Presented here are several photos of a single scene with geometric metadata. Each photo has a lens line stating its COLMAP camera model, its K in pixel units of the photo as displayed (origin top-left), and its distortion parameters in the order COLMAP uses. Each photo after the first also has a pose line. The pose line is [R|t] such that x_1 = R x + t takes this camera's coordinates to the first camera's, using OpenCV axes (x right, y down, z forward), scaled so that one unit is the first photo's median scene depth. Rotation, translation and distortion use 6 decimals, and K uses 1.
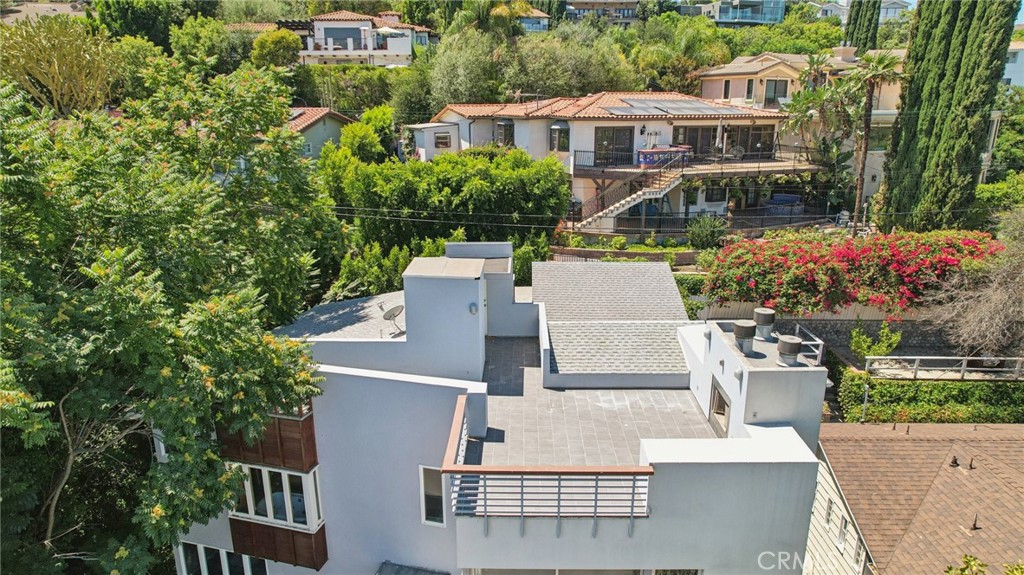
lens RADIAL K [[658.8, 0, 515.7], [0, 658.8, 289.5], [0, 0, 1]] dist [-0.078992, 0.069751]
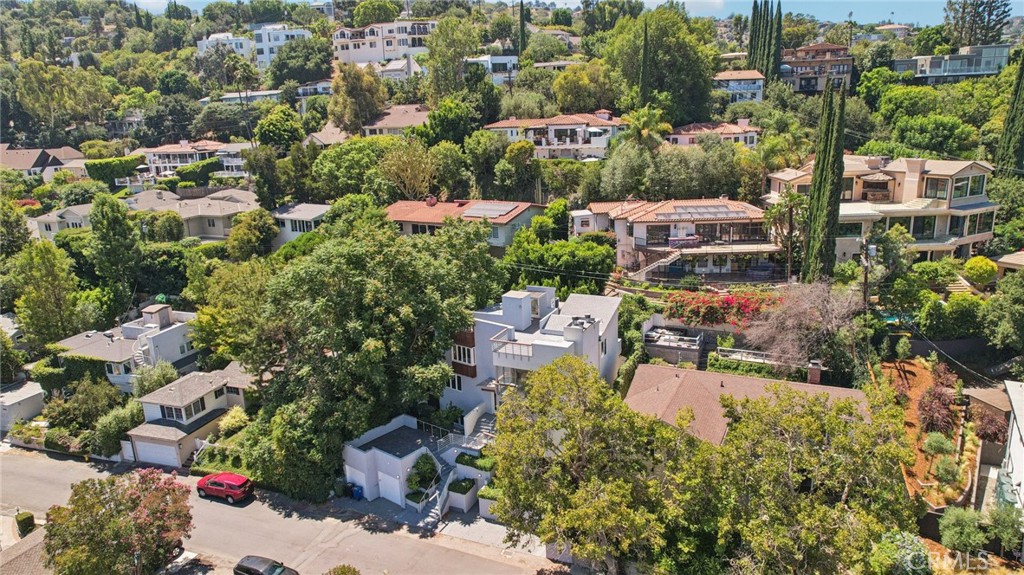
lens RADIAL K [[695.1, 0, 512.0], [0, 695.1, 287.5], [0, 0, 1]] dist [-0.080161, 0.071623]
pose [[0.908697, 0.074264, -0.410798, 0.678956], [-0.080931, 0.996719, 0.001165, -0.036535], [0.409537, 0.032188, 0.911725, -1.146188]]
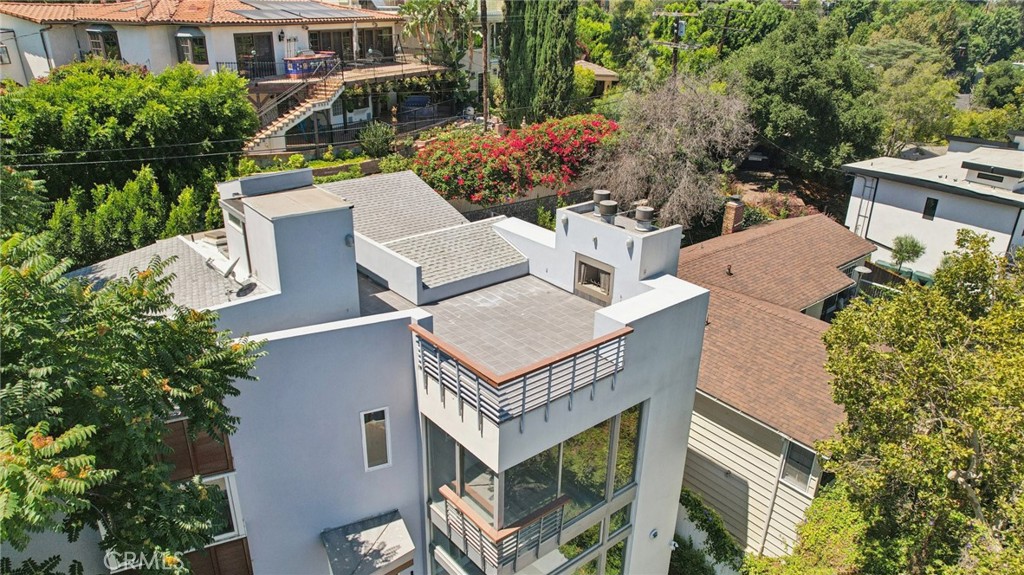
lens RADIAL K [[684.2, 0, 513.1], [0, 684.2, 290.6], [0, 0, 1]] dist [-0.069311, 0.064487]
pose [[0.762476, -0.236875, 0.602097, -0.239340], [0.158224, 0.970584, 0.181474, -0.020000], [-0.627372, -0.043103, 0.777526, 0.051244]]
